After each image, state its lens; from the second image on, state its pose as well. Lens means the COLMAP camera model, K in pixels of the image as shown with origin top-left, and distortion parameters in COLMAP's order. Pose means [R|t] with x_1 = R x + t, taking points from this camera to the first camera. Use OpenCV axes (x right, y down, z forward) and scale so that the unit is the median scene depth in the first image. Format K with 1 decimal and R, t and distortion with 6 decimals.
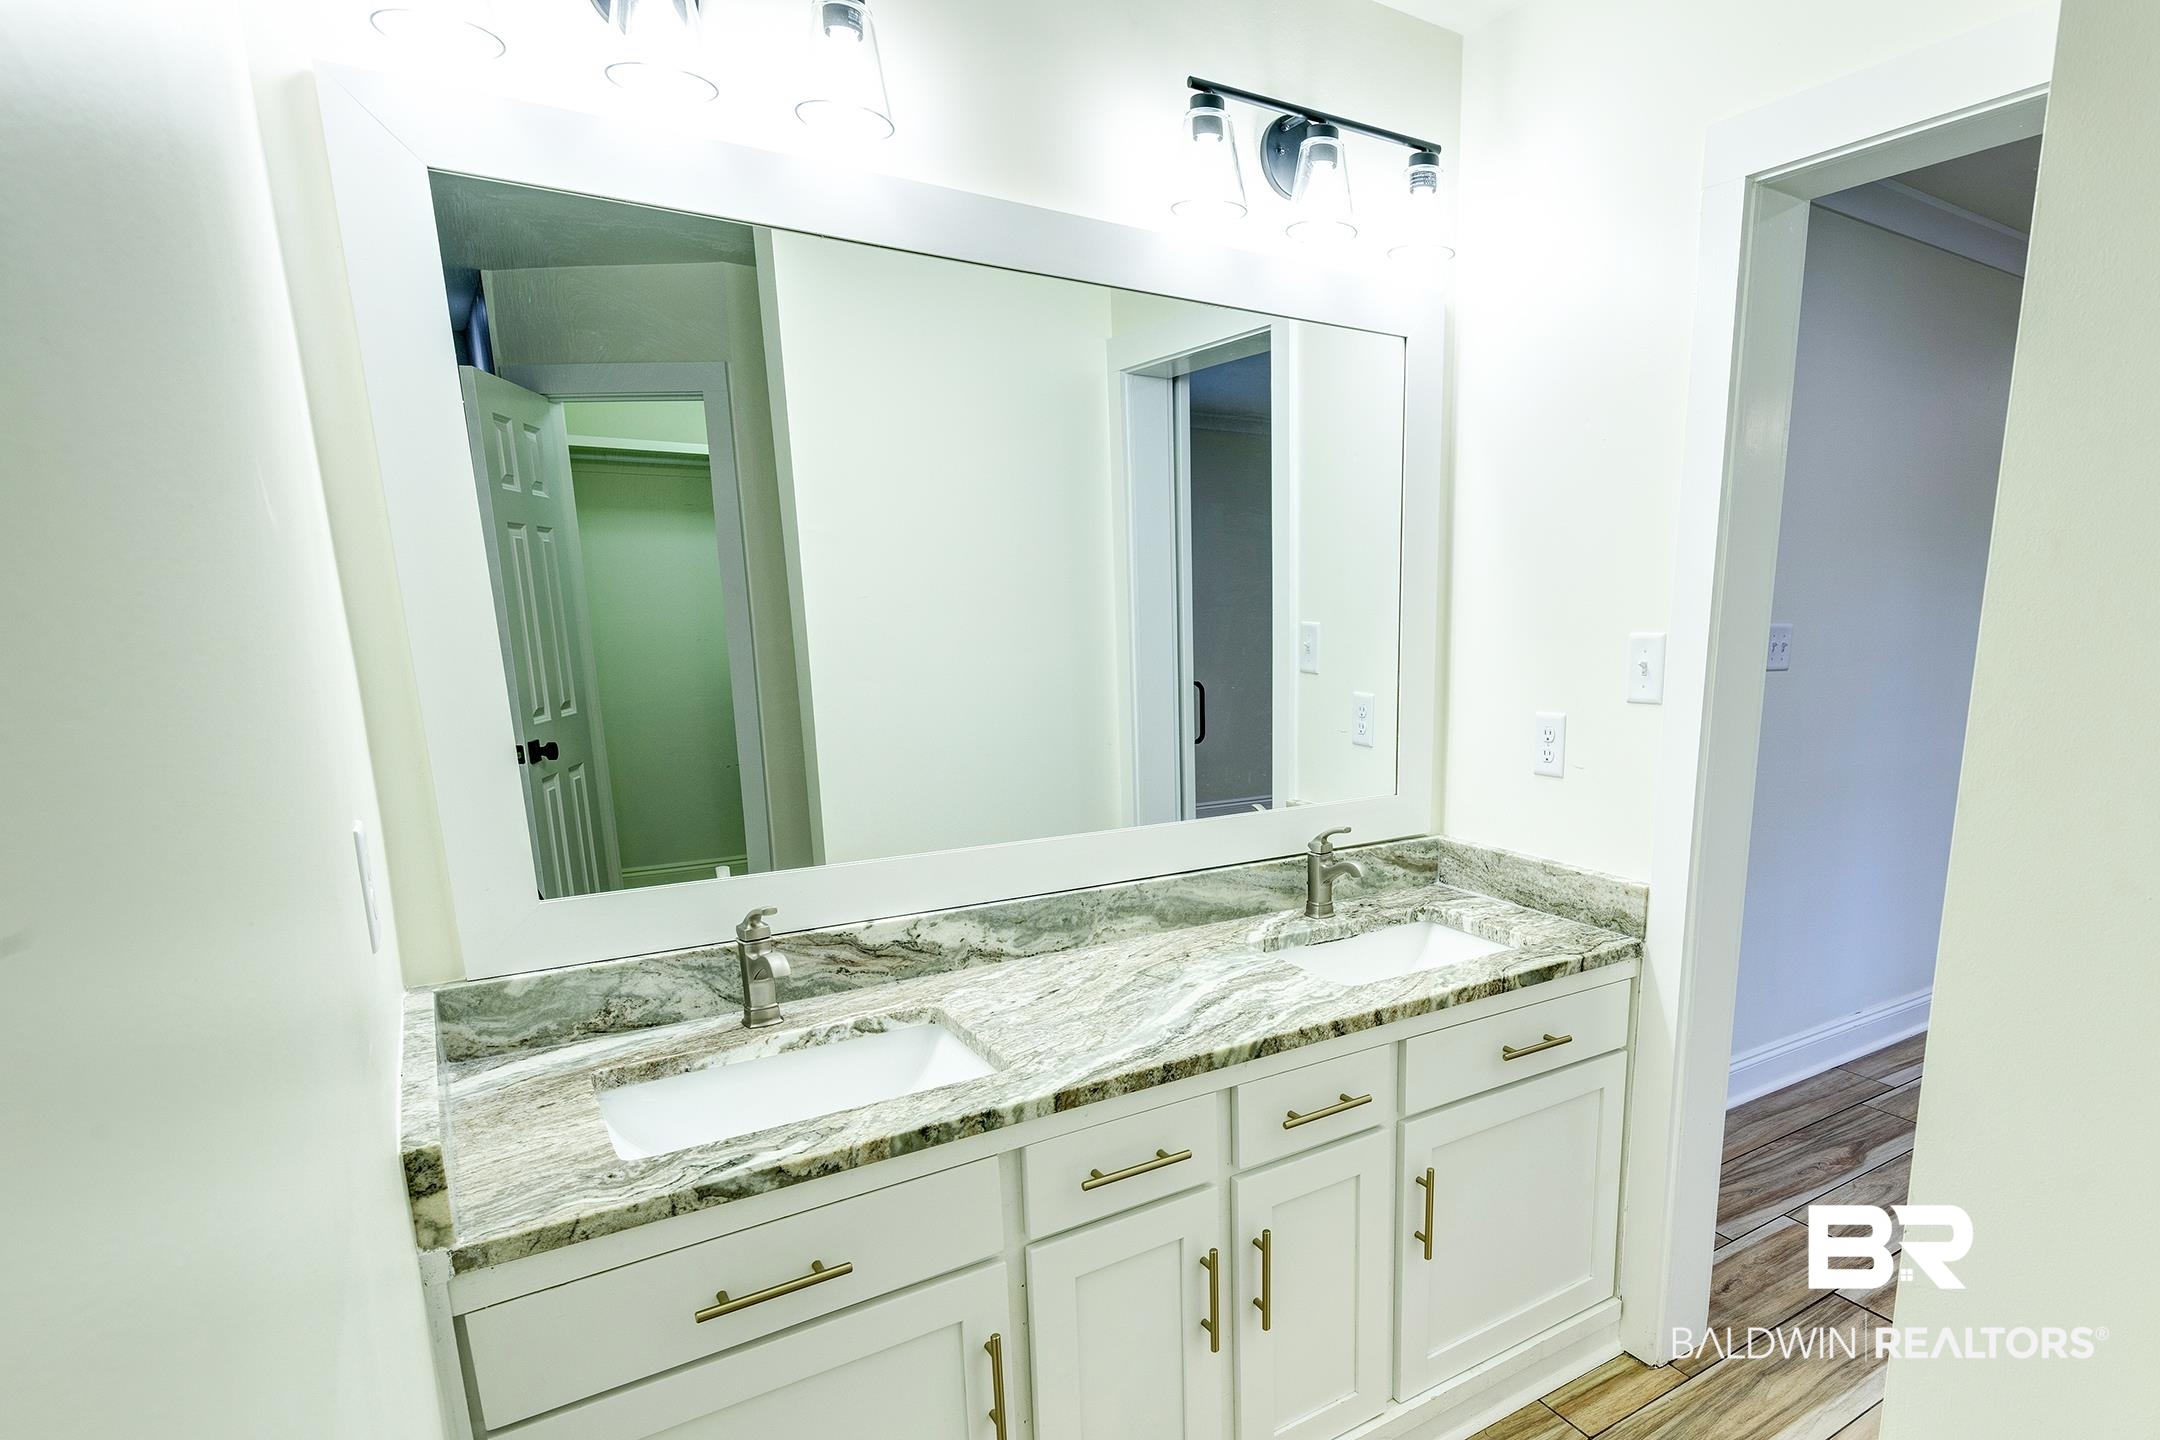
lens RADIAL K [[1201.2, 0, 1248.1], [0, 1201.2, 720.8], [0, 0, 1]] dist [0.055807, -0.052046]
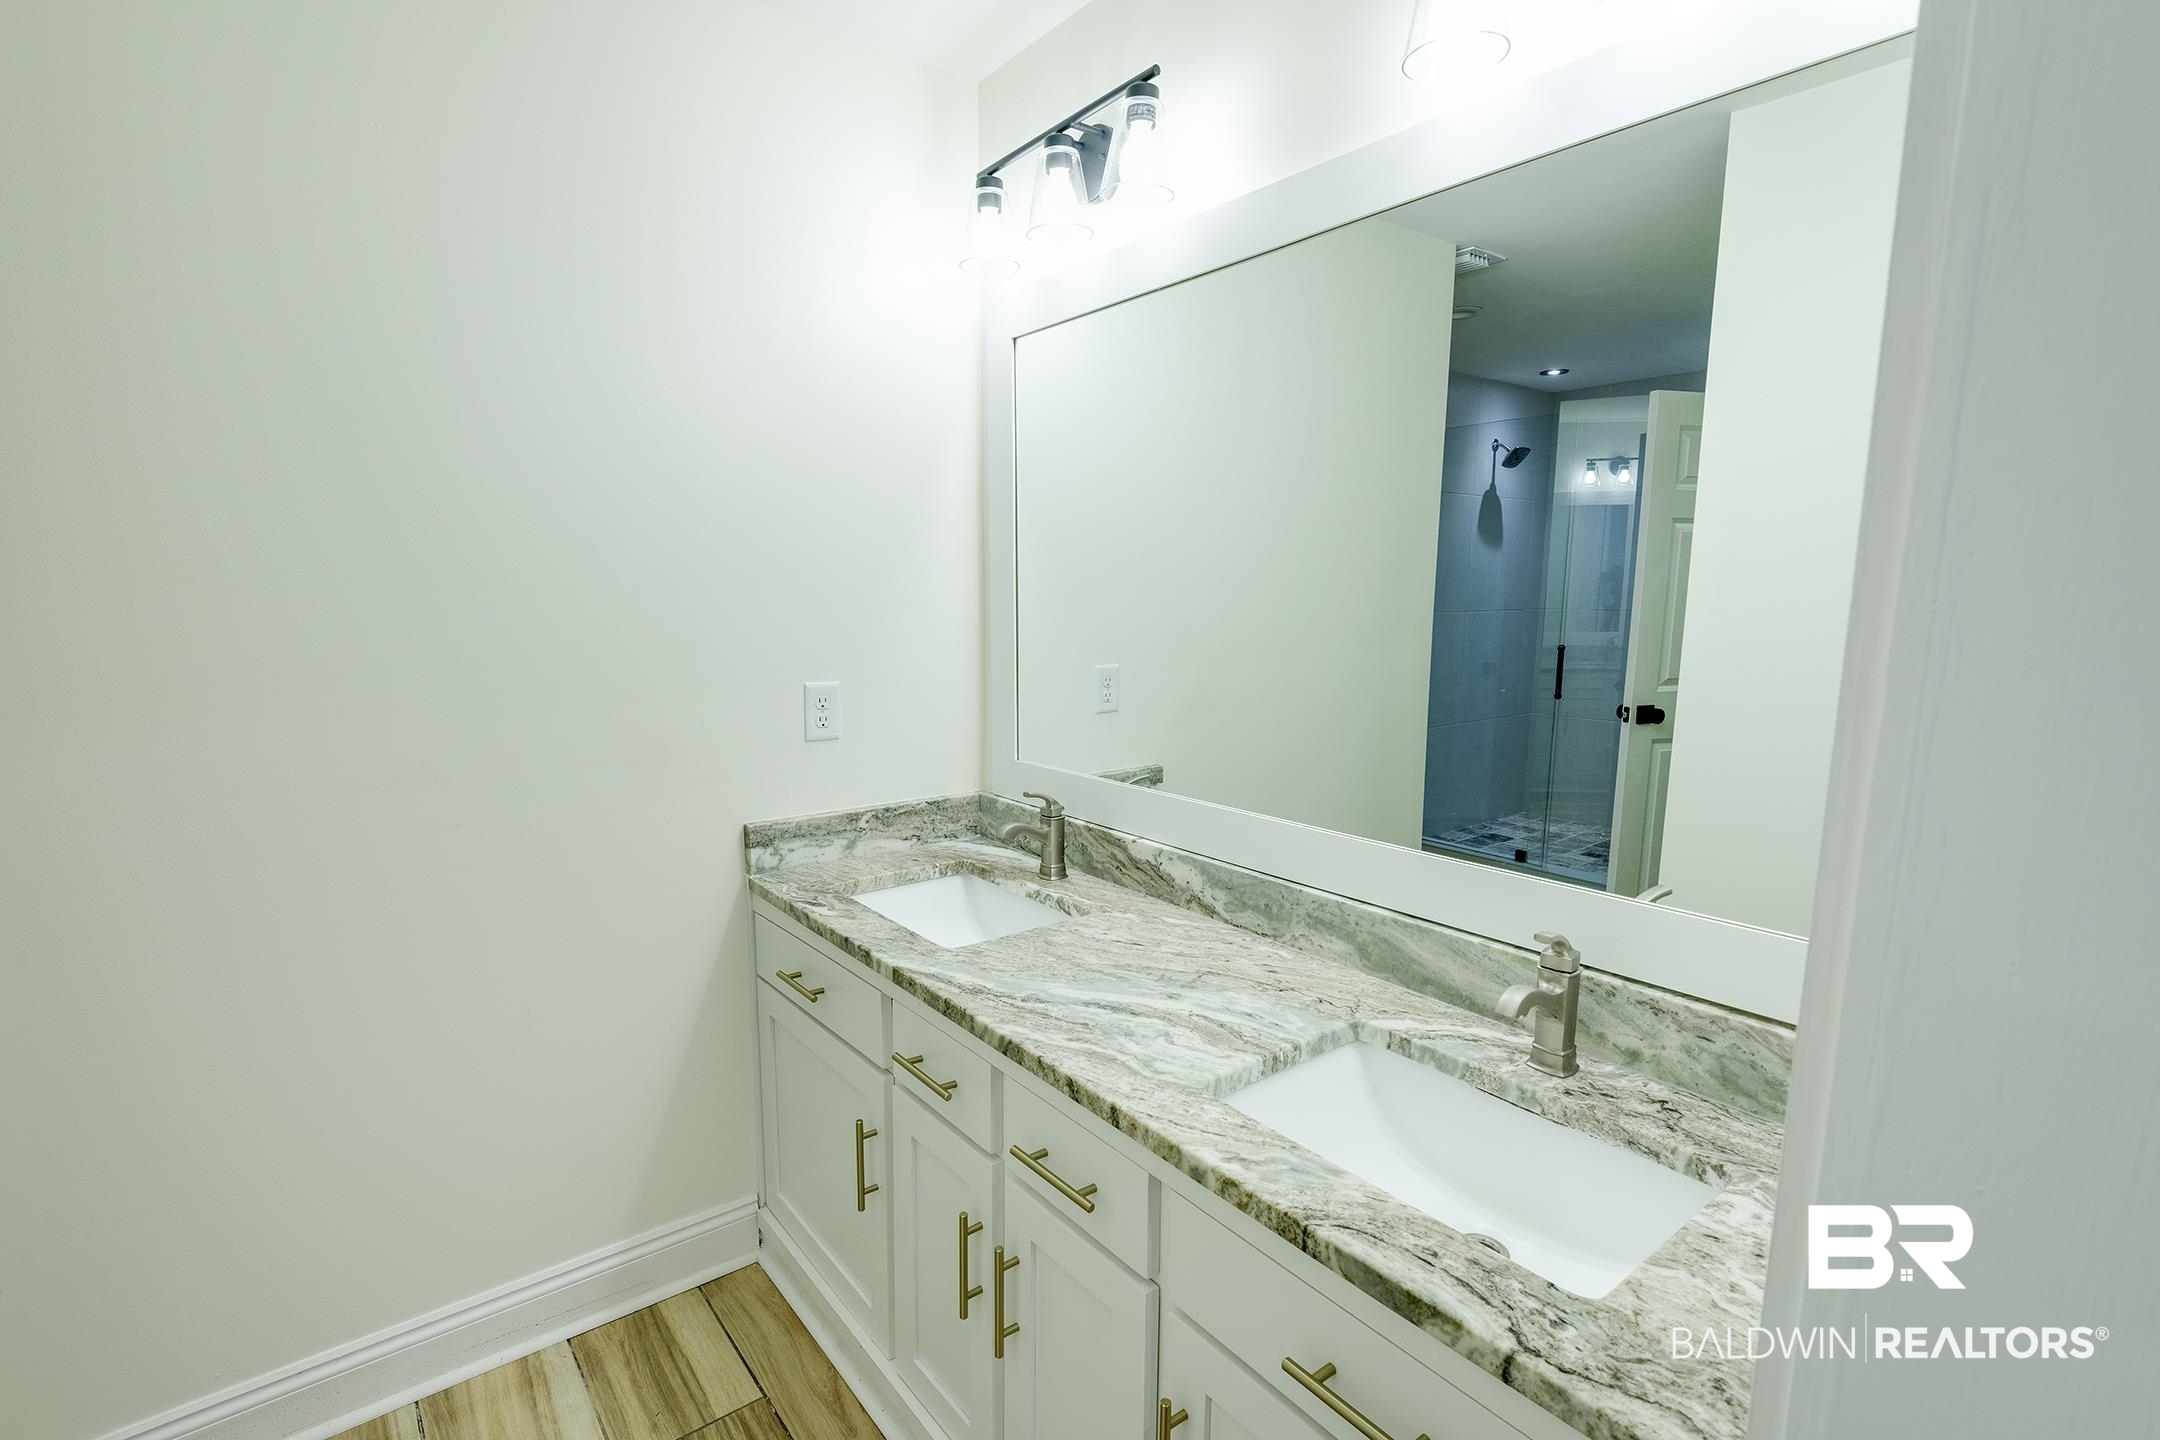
lens RADIAL K [[969.9, 0, 1086.3], [0, 969.9, 718.0], [0, 0, 1]] dist [0.036691, -0.022634]
pose [[0.066216, 0.122087, -0.990308, 0.610461], [-0.098013, 0.988482, 0.115309, -0.058057], [0.992980, 0.089428, 0.077419, 0.829880]]
